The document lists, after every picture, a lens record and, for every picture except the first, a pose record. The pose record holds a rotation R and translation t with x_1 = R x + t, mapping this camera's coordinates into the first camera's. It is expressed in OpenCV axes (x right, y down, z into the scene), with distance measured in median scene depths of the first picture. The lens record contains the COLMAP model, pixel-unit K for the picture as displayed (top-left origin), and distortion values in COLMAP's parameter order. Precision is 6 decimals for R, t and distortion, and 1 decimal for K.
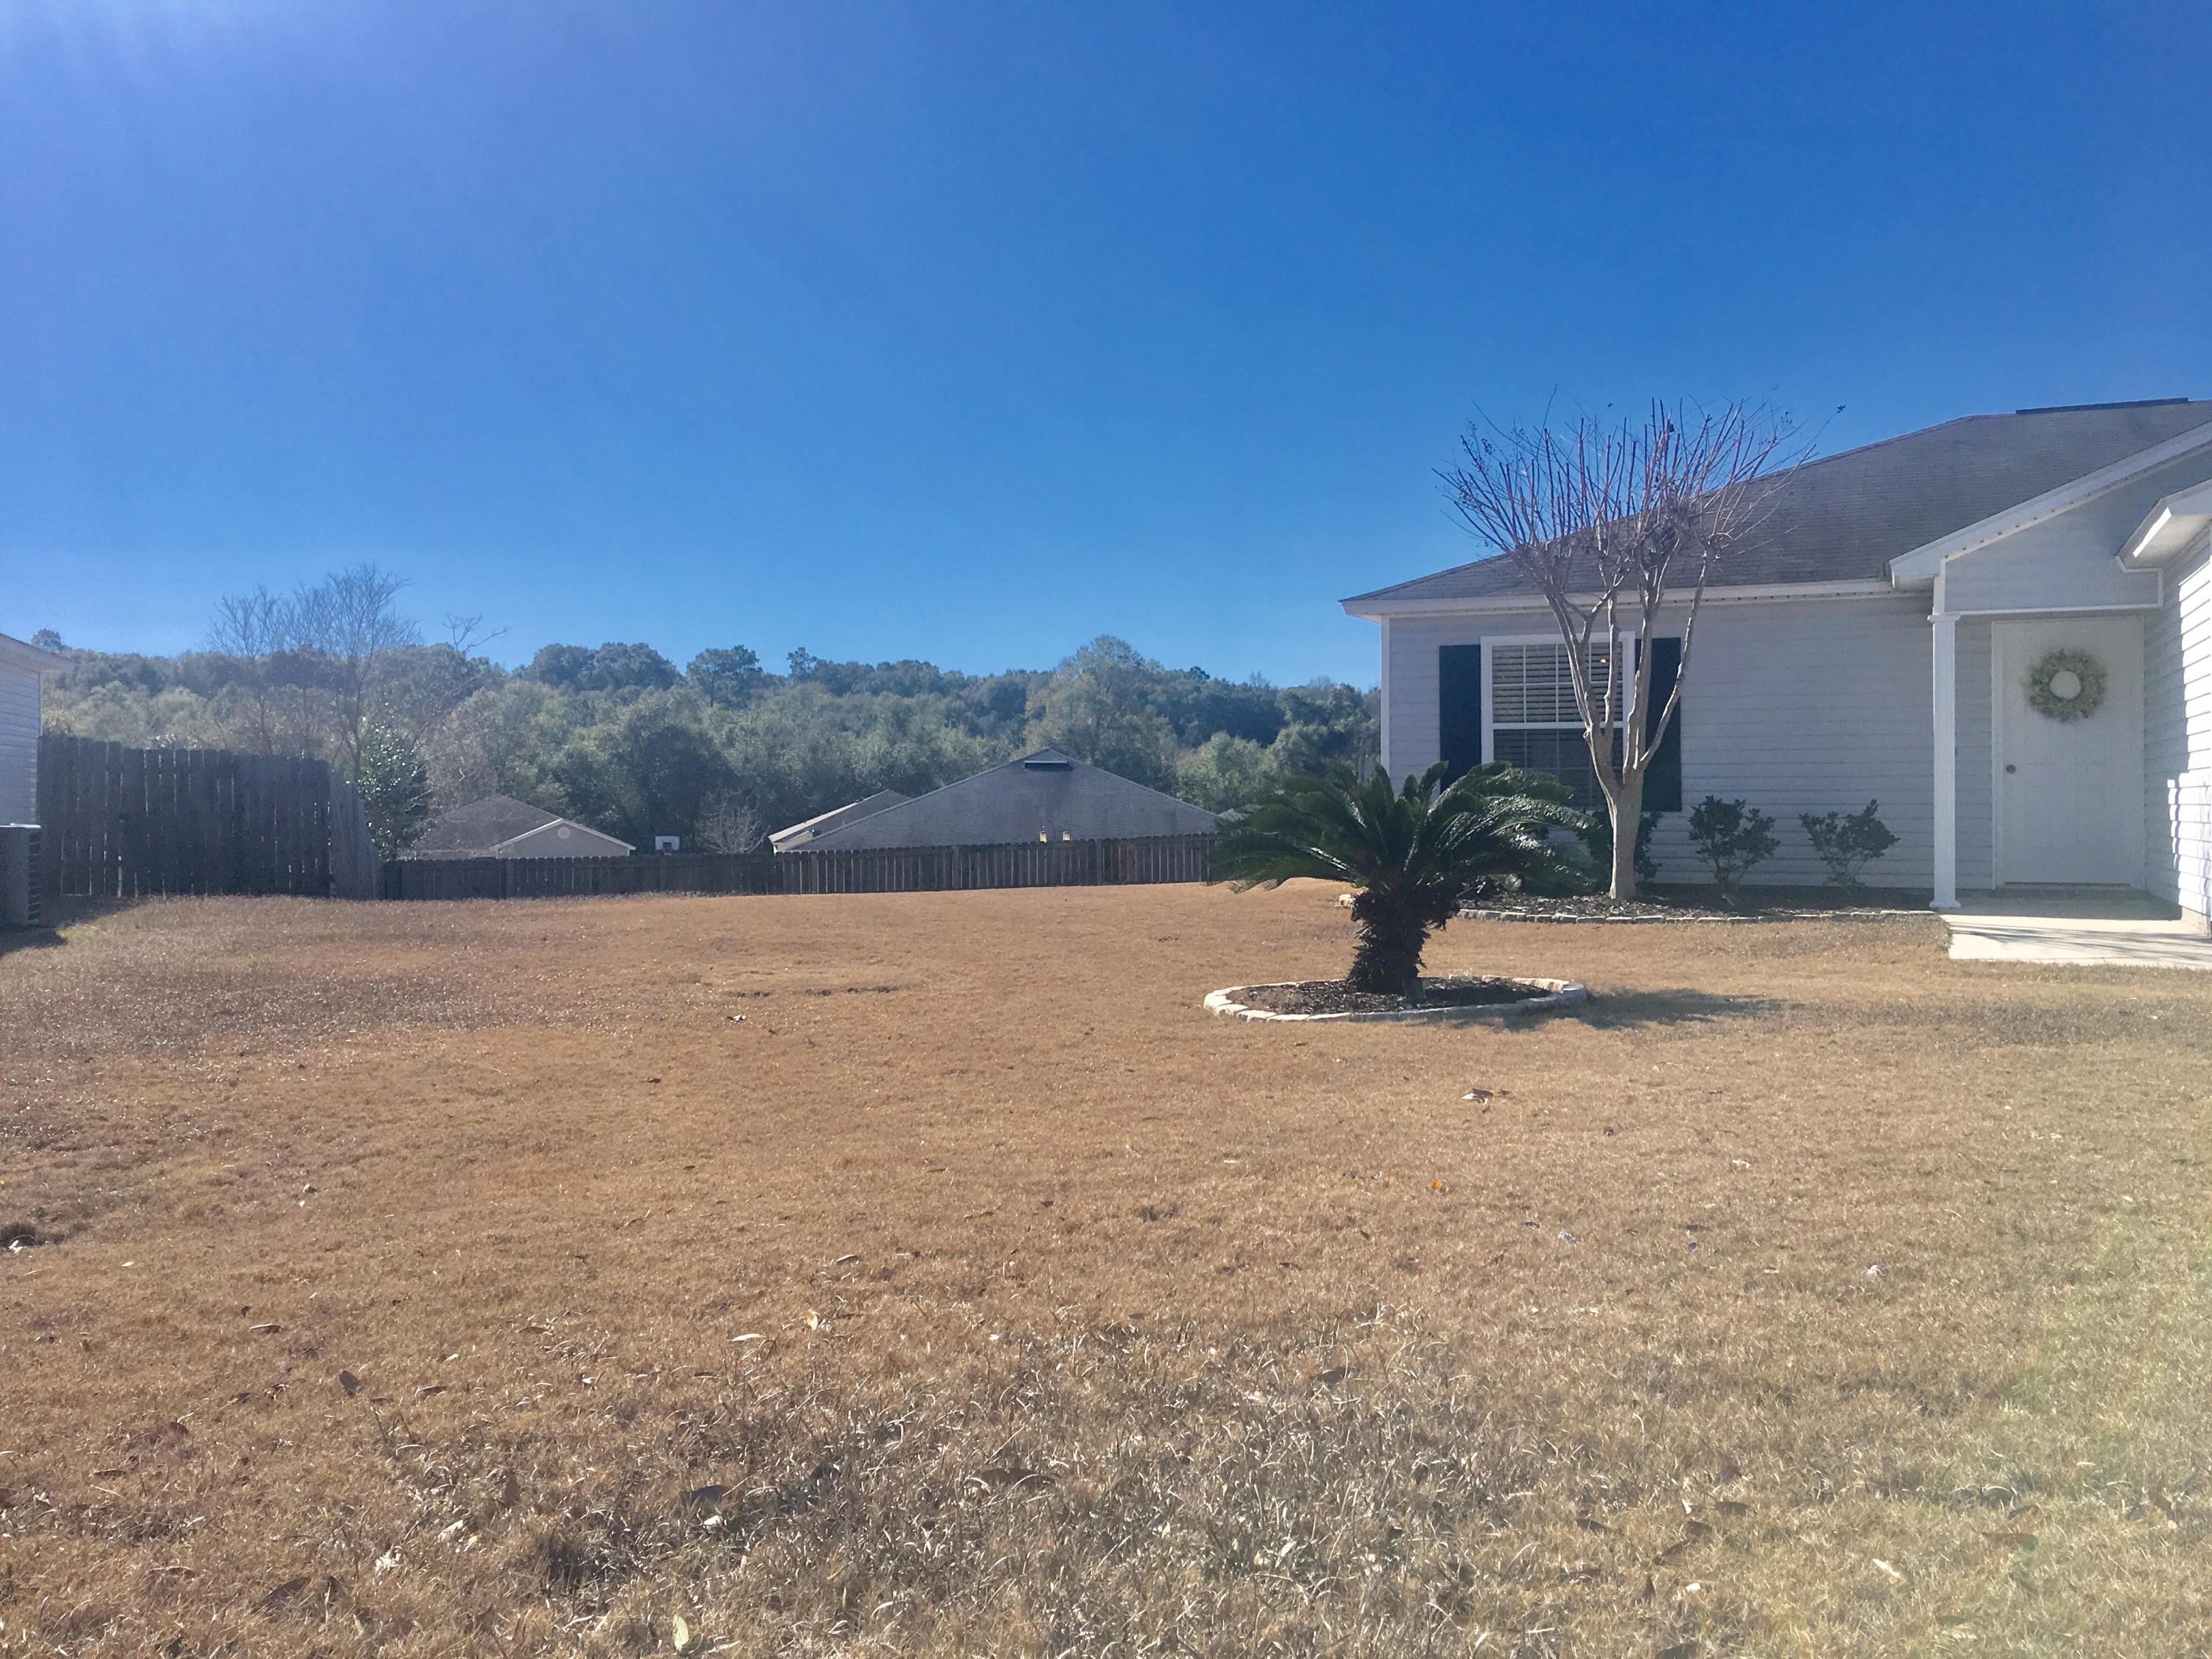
lens RADIAL K [[1836.9, 0, 1109.1], [0, 1836.9, 788.9], [0, 0, 1]] dist [0.114848, -0.173822]
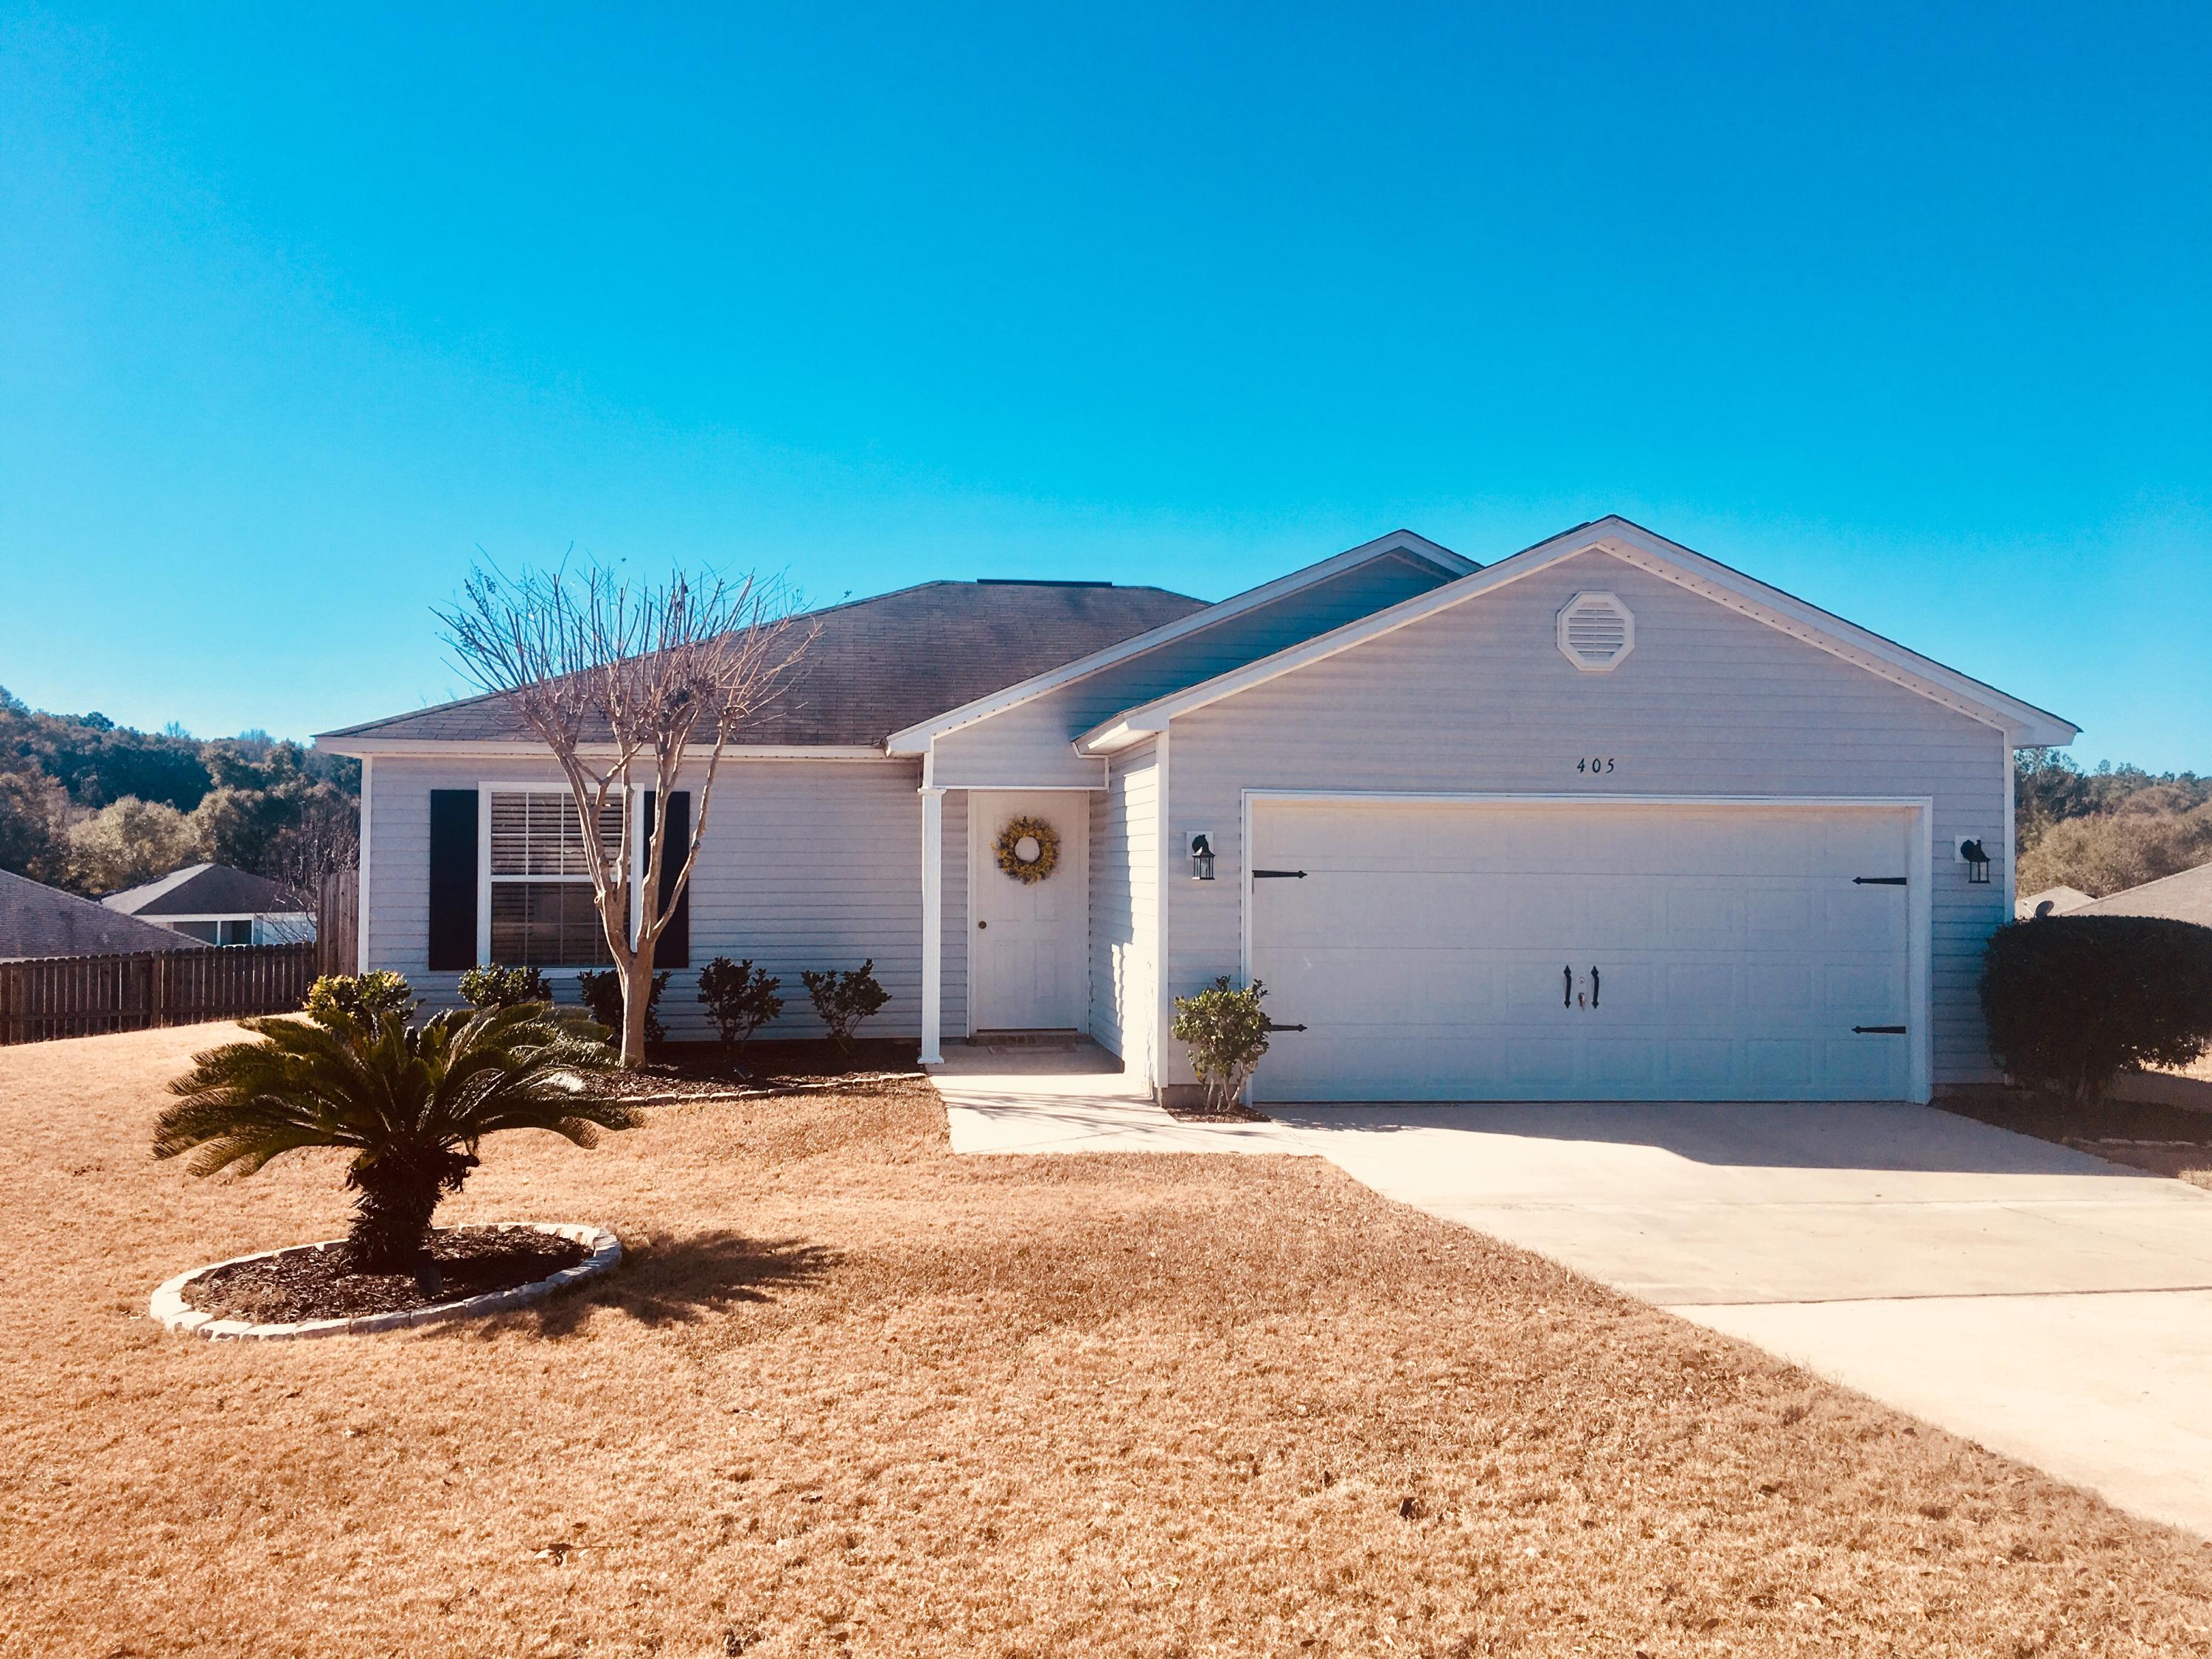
lens RADIAL K [[1836.9, 0, 1109.1], [0, 1836.9, 788.9], [0, 0, 1]] dist [0.114848, -0.173822]
pose [[0.855170, 0.023000, 0.517838, -0.011884], [-0.004714, 0.999319, -0.036600, -0.051418], [-0.518327, 0.028858, 0.854696, 0.042928]]
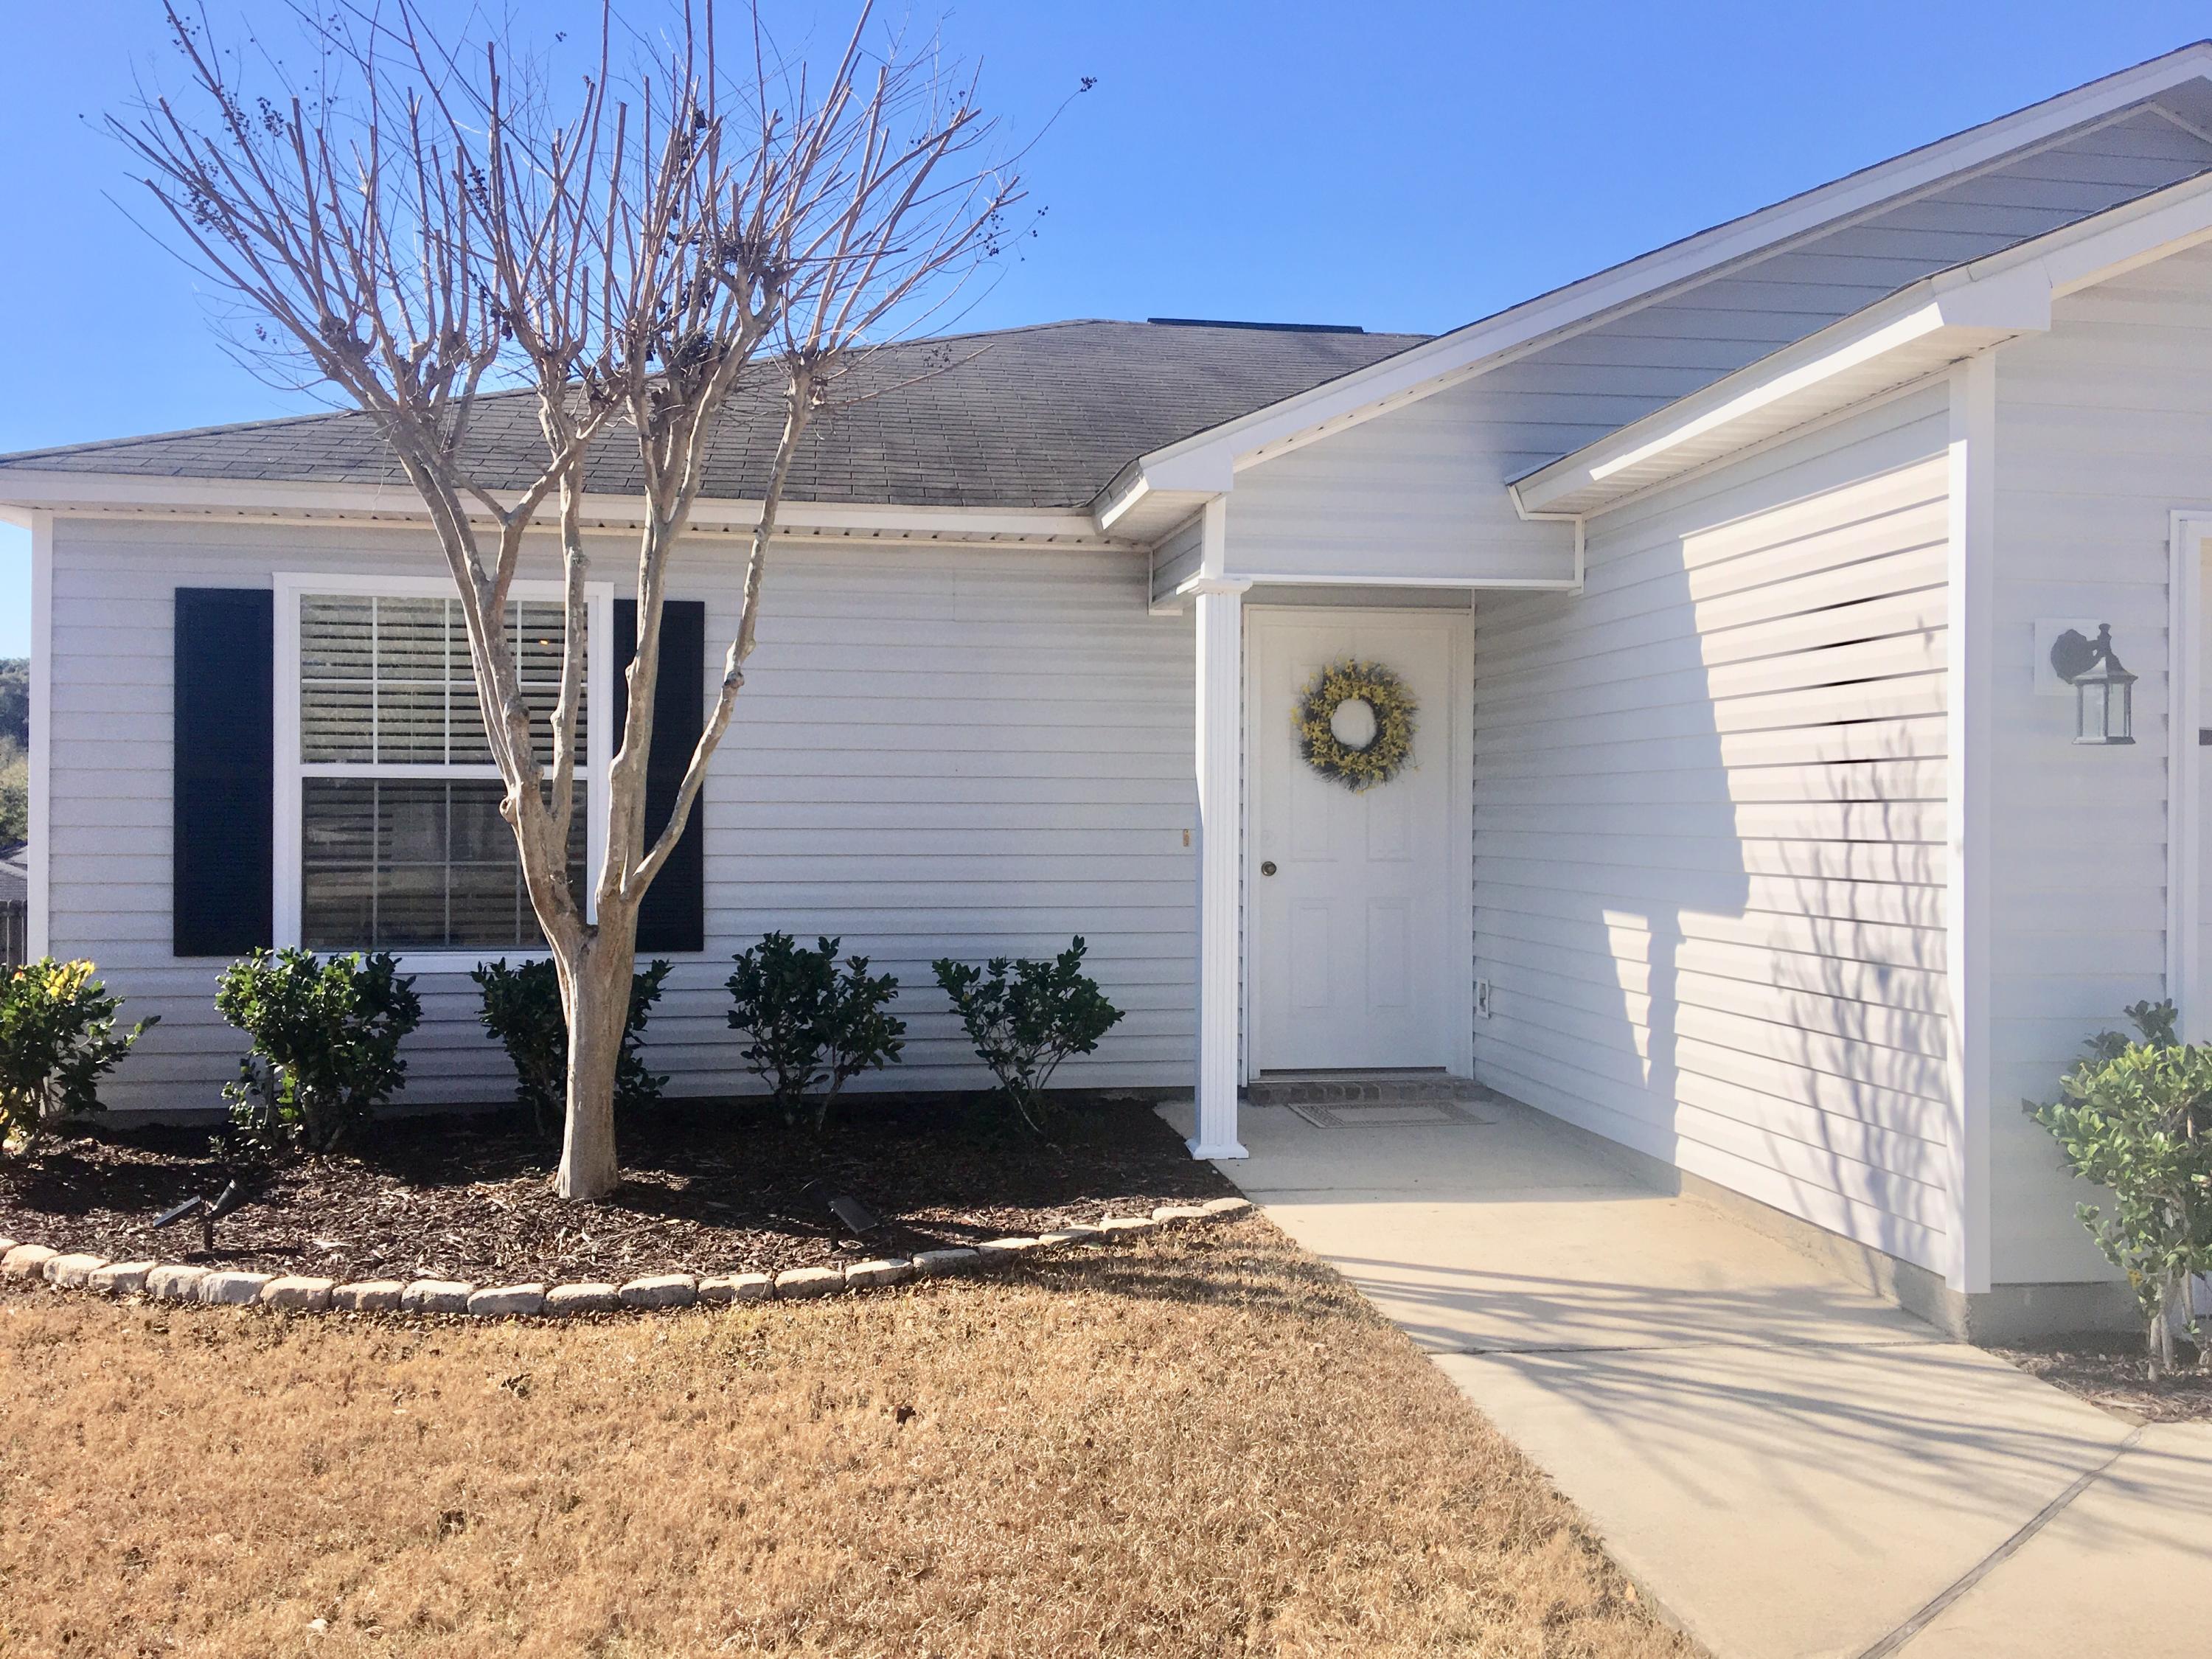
lens RADIAL K [[1861.2, 0, 1108.1], [0, 1861.2, 782.5], [0, 0, 1]] dist [0.113456, -0.174787]
pose [[0.848919, 0.013019, 0.528362, 0.145152], [-0.007059, 0.999887, -0.013296, -0.028962], [-0.528476, 0.007558, 0.848915, 0.552313]]
